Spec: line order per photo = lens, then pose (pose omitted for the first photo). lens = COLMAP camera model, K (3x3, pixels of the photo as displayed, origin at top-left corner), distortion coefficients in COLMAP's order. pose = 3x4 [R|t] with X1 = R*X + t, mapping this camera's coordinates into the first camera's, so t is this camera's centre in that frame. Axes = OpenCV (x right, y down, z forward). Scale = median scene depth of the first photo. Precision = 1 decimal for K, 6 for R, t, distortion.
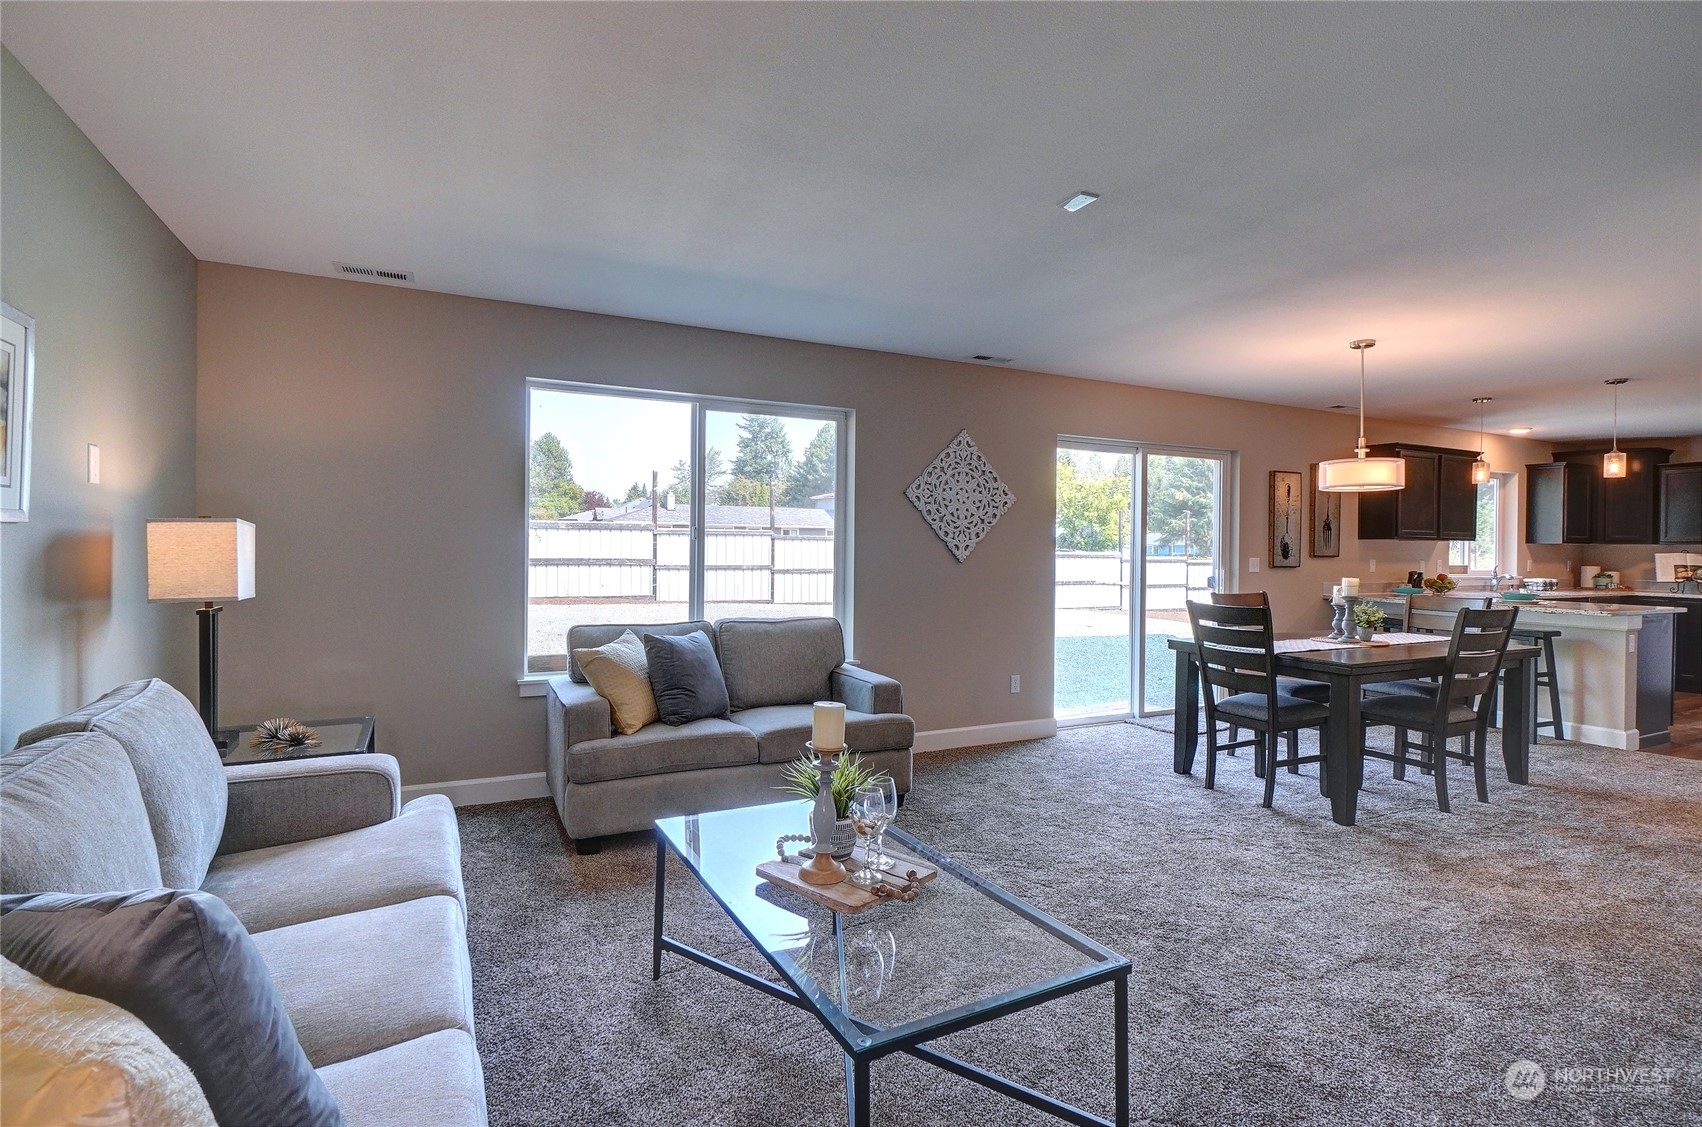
lens RADIAL K [[846.0, 0, 854.3], [0, 846.0, 558.6], [0, 0, 1]] dist [0.001772, 0.001206]
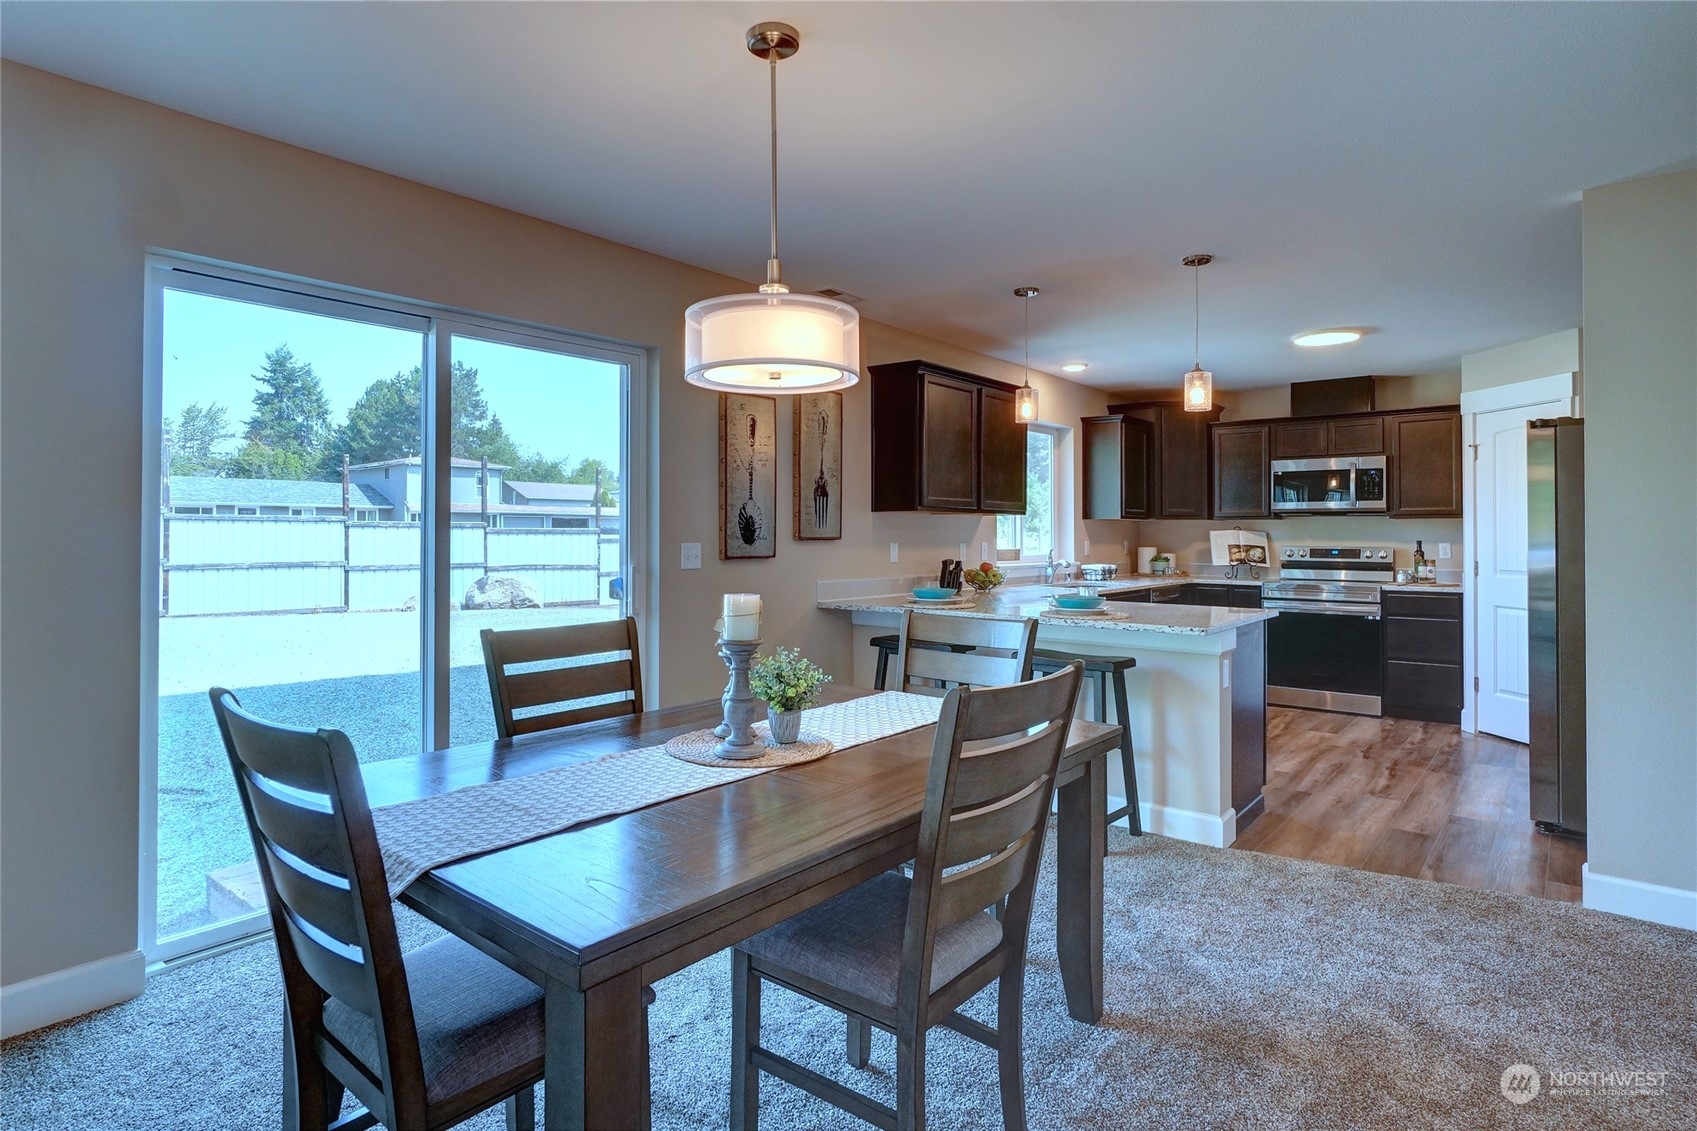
lens RADIAL K [[888.6, 0, 830.3], [0, 888.6, 528.7], [0, 0, 1]] dist [-0.002442, -0.000051]
pose [[0.921774, -0.005605, 0.387687, 0.287792], [0.011579, 0.999847, -0.013075, -0.001349], [-0.387554, 0.016541, 0.921699, 0.370674]]
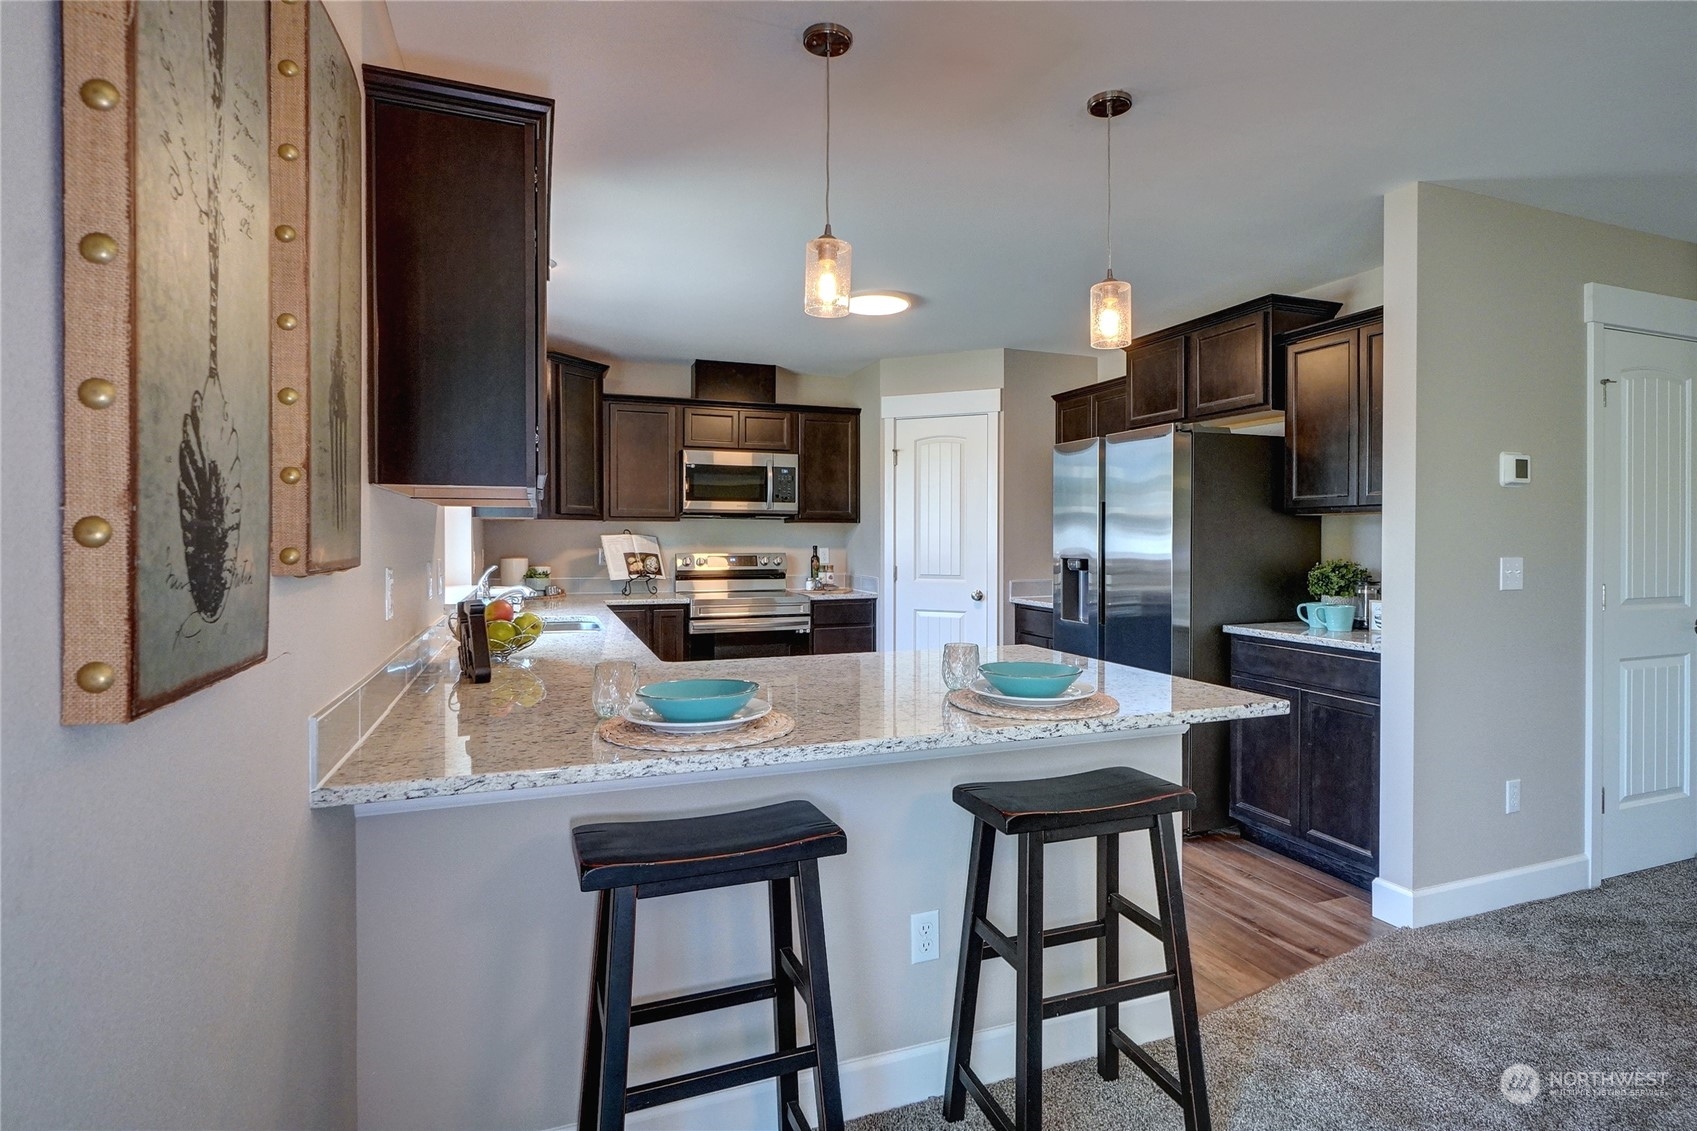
lens RADIAL K [[843.5, 0, 851.8], [0, 843.5, 560.6], [0, 0, 1]] dist [0.001772, 0.001206]
pose [[0.110652, -0.036247, 0.993198, 0.364526], [0.011120, 0.999317, 0.035232, -0.007730], [-0.993797, 0.007145, 0.110979, 0.796726]]
